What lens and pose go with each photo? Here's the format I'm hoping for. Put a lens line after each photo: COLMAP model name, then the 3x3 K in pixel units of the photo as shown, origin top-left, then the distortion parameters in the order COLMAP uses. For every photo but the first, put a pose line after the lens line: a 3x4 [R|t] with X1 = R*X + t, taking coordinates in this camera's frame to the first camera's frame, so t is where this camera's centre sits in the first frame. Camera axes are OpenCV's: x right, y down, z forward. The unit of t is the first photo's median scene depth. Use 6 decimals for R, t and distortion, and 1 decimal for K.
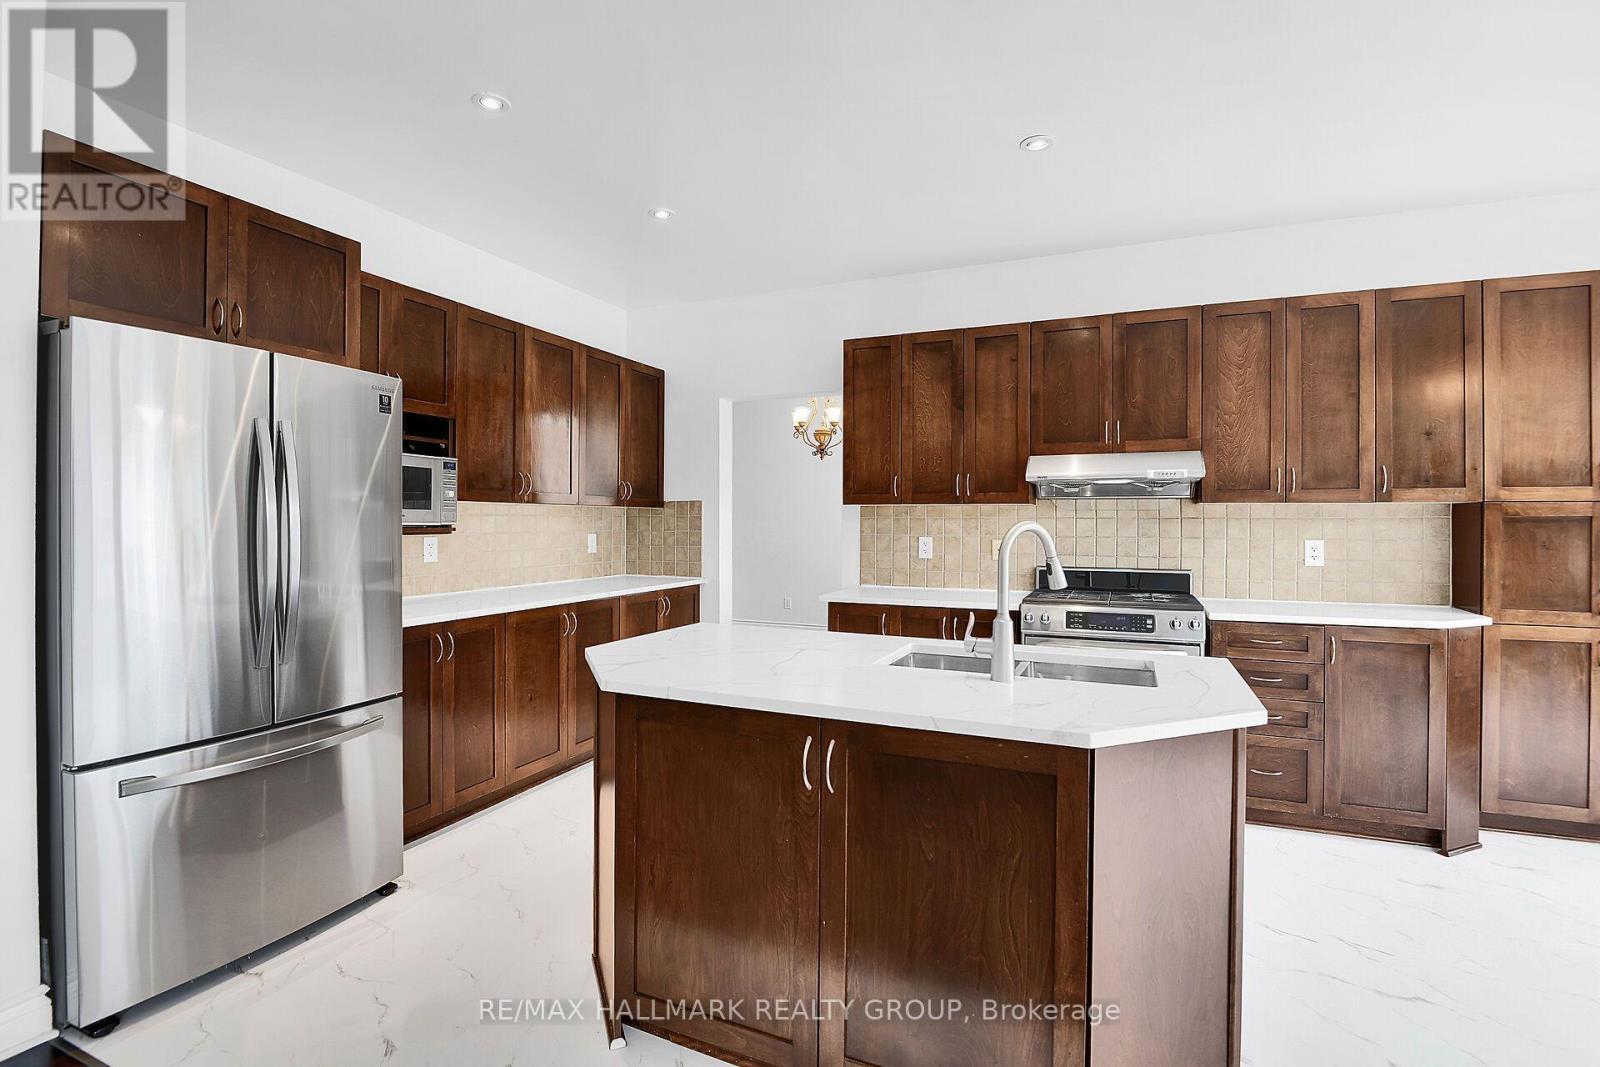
lens RADIAL K [[744.8, 0, 810.0], [0, 744.8, 524.8], [0, 0, 1]] dist [-0.019994, -0.003808]
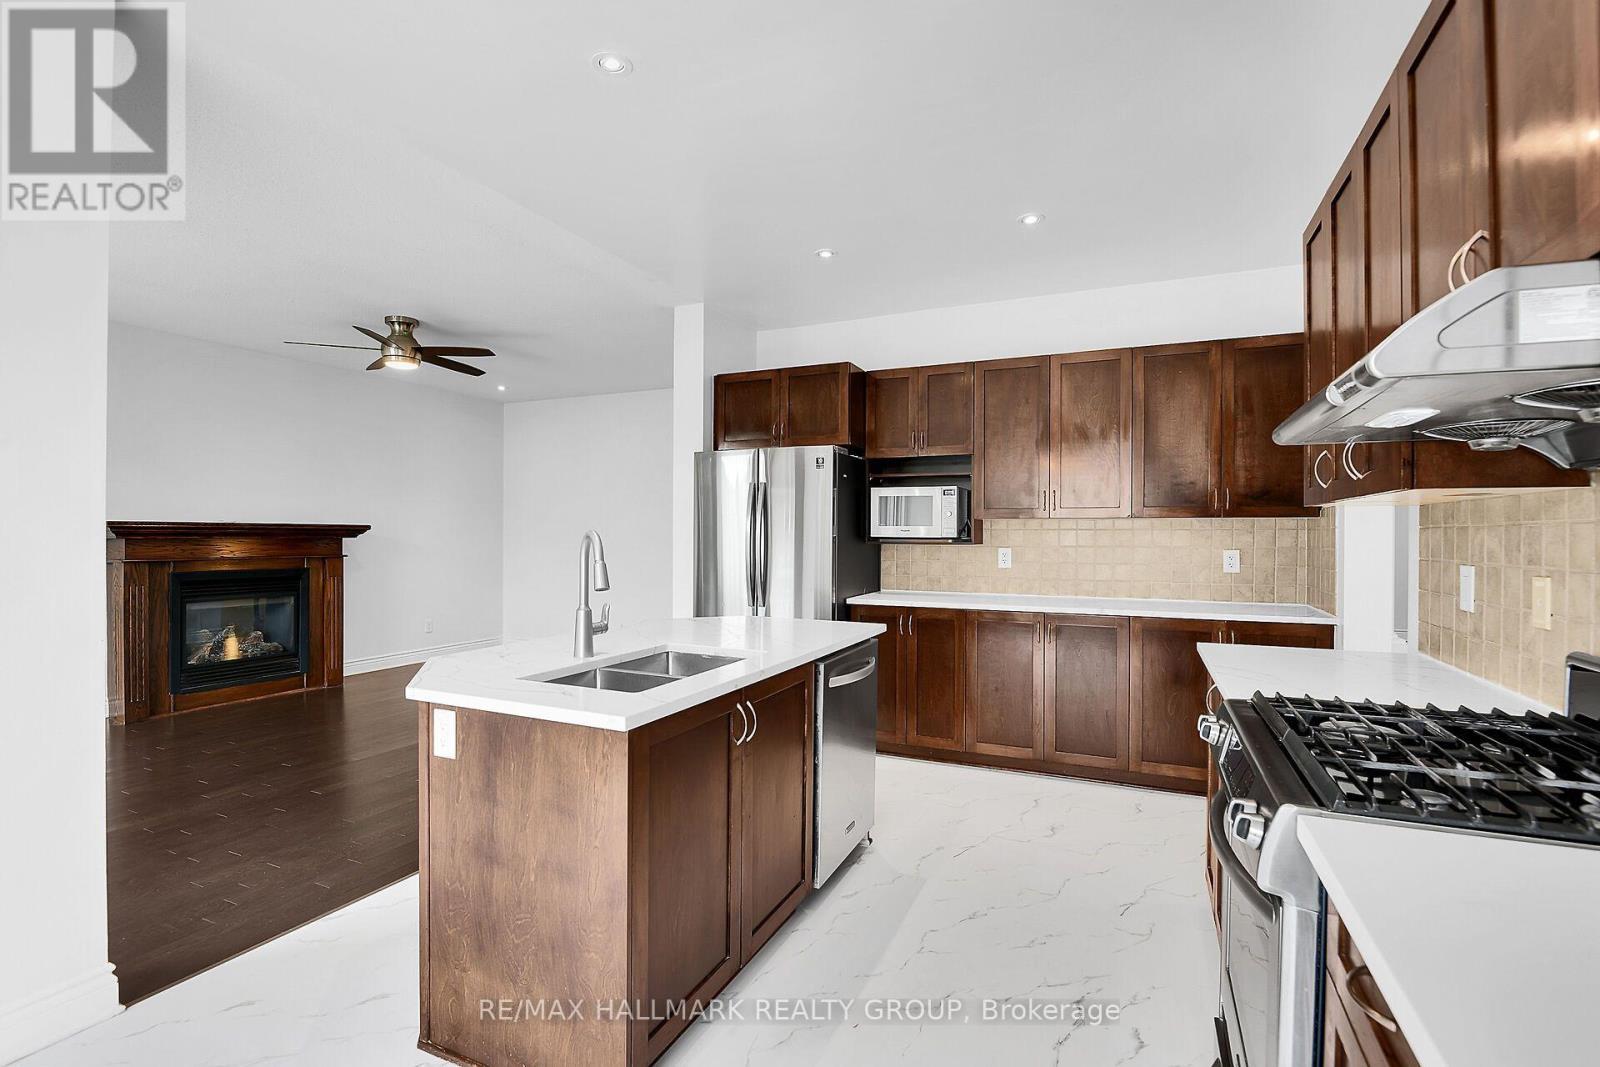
lens RADIAL K [[744.8, 0, 792.7], [0, 744.8, 537.4], [0, 0, 1]] dist [-0.019994, -0.003808]
pose [[-0.041506, -0.000690, -0.999138, 0.839630], [-0.010758, 0.999942, -0.000244, 0.003740], [0.999080, 0.010739, -0.041511, 0.775962]]
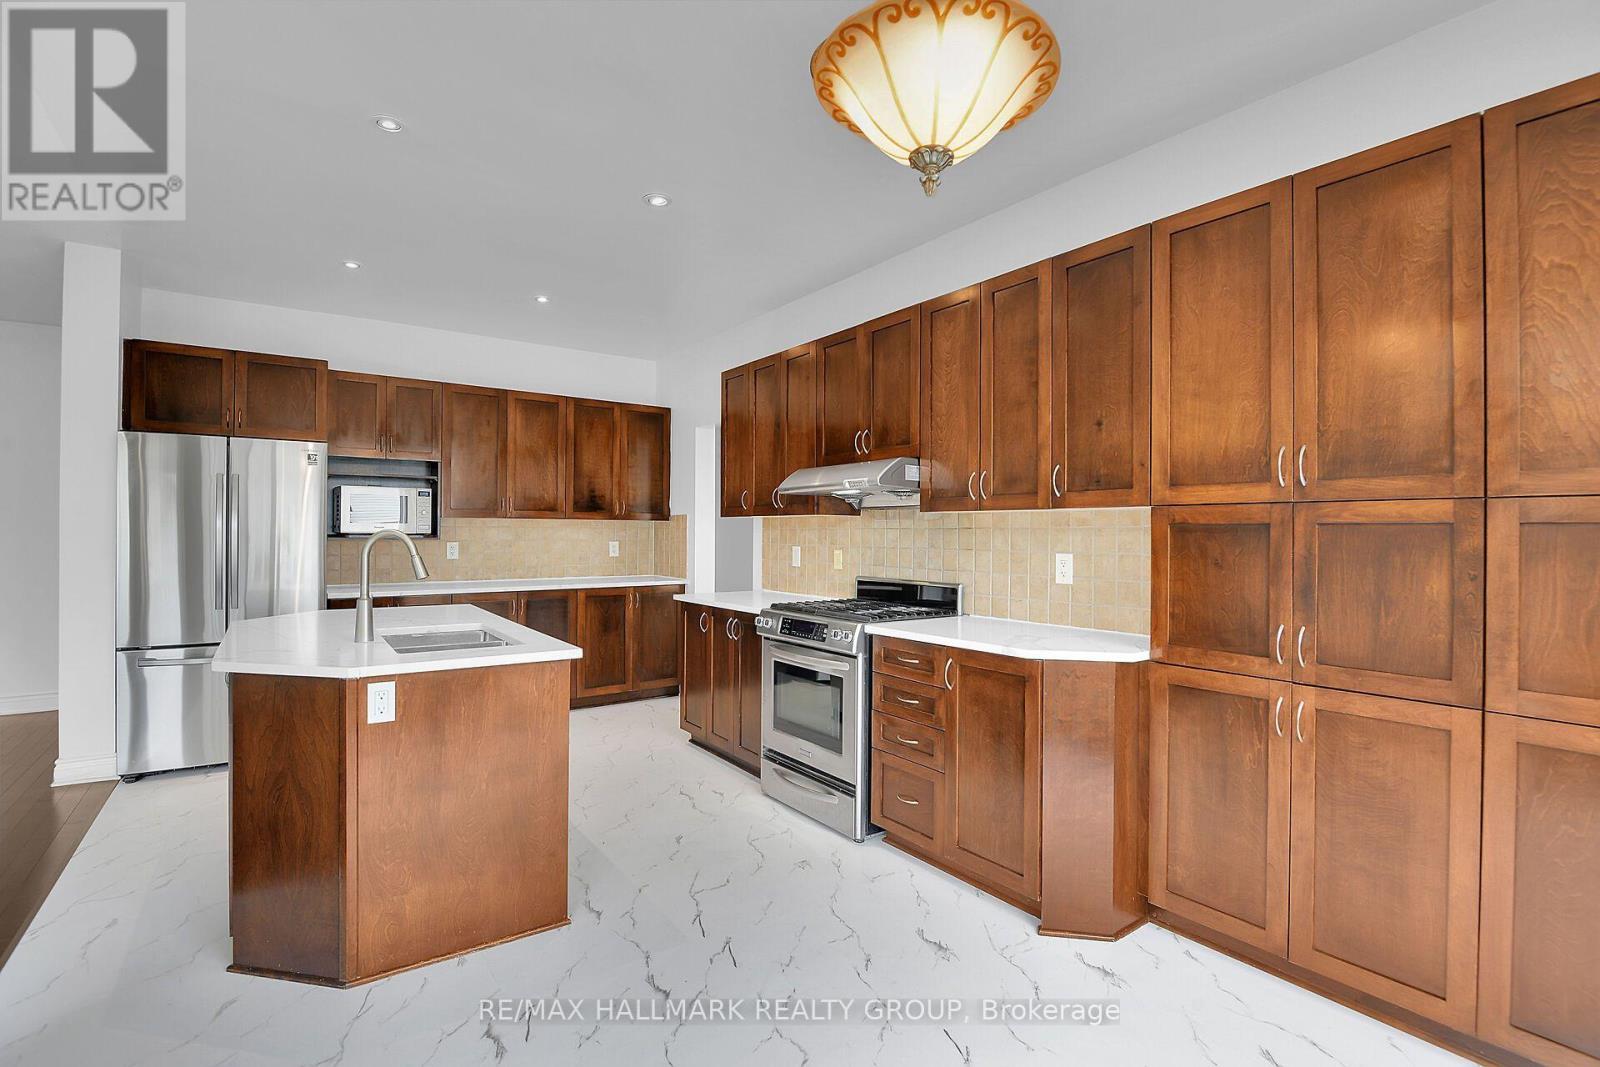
lens RADIAL K [[744.8, 0, 817.5], [0, 744.8, 534.8], [0, 0, 1]] dist [-0.019994, -0.003808]
pose [[0.856353, 0.003361, -0.516380, 0.968045], [-0.006399, 0.999971, -0.004104, 0.004572], [0.516351, 0.006819, 0.856350, 0.127237]]
